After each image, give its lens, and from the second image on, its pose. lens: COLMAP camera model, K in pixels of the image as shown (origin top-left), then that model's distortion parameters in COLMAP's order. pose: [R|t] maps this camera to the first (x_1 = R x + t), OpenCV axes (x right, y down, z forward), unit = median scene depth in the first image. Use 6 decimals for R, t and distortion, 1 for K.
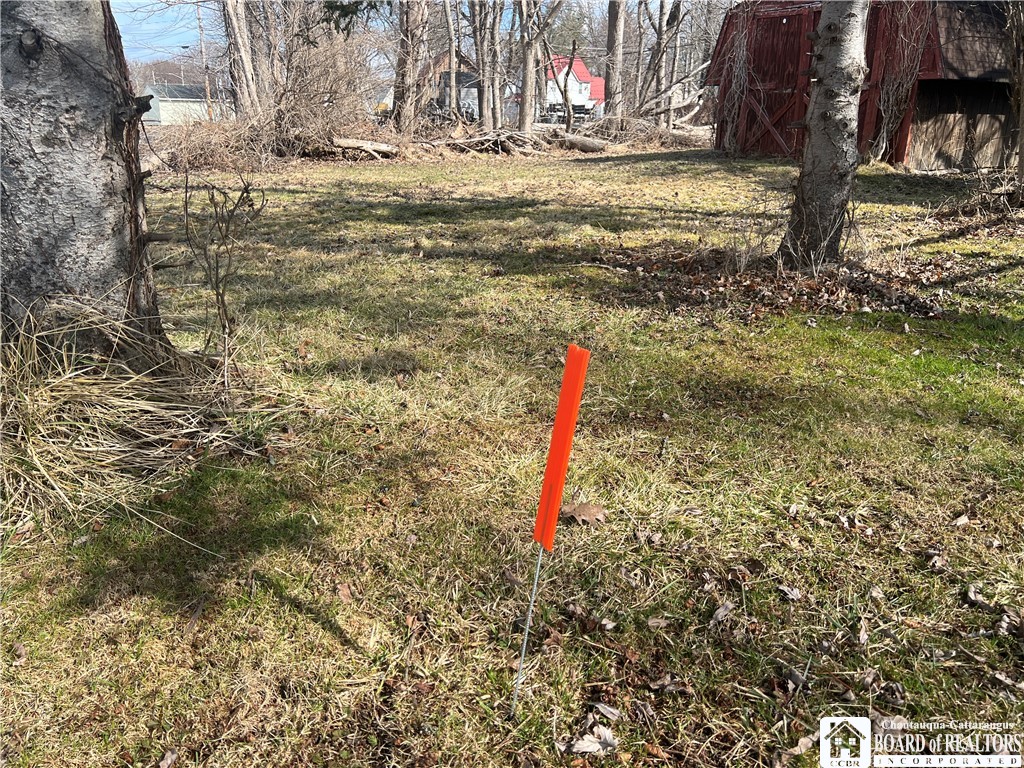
lens RADIAL K [[766.4, 0, 511.4], [0, 766.4, 383.6], [0, 0, 1]] dist [0.072488, -0.083882]
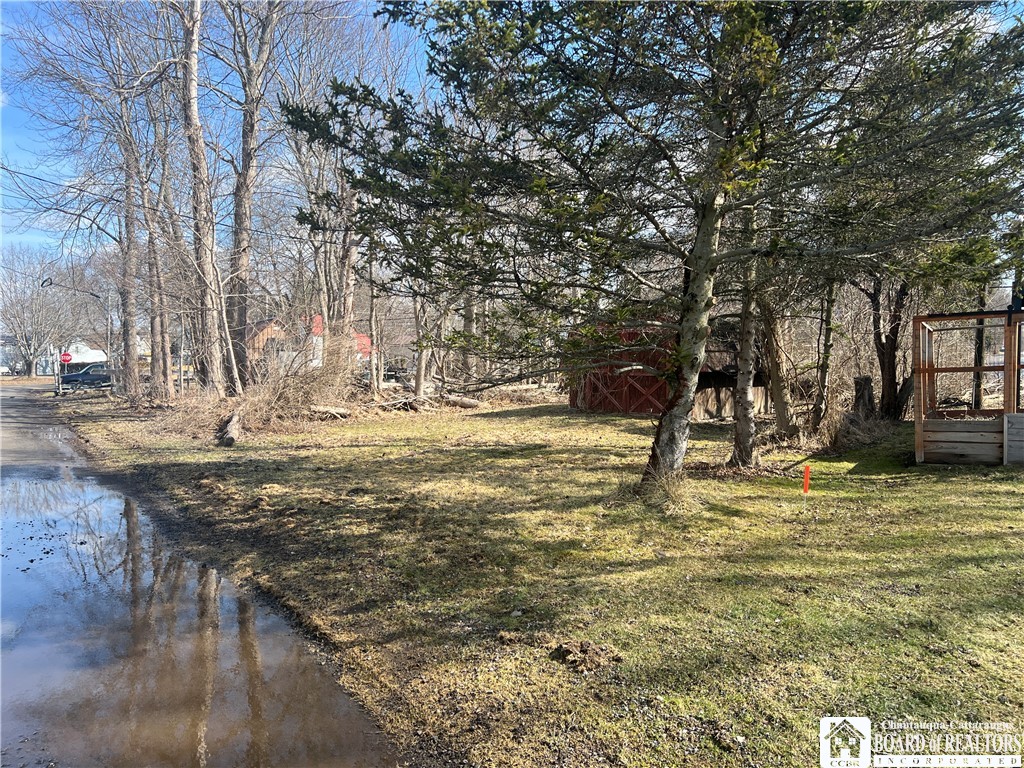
lens RADIAL K [[766.4, 0, 512.8], [0, 766.4, 382.5], [0, 0, 1]] dist [0.072488, -0.083882]
pose [[0.942127, -0.011148, 0.335071, -0.341998], [0.111006, 0.953444, -0.280395, 0.062489], [-0.316346, 0.301363, 0.899503, -0.338688]]
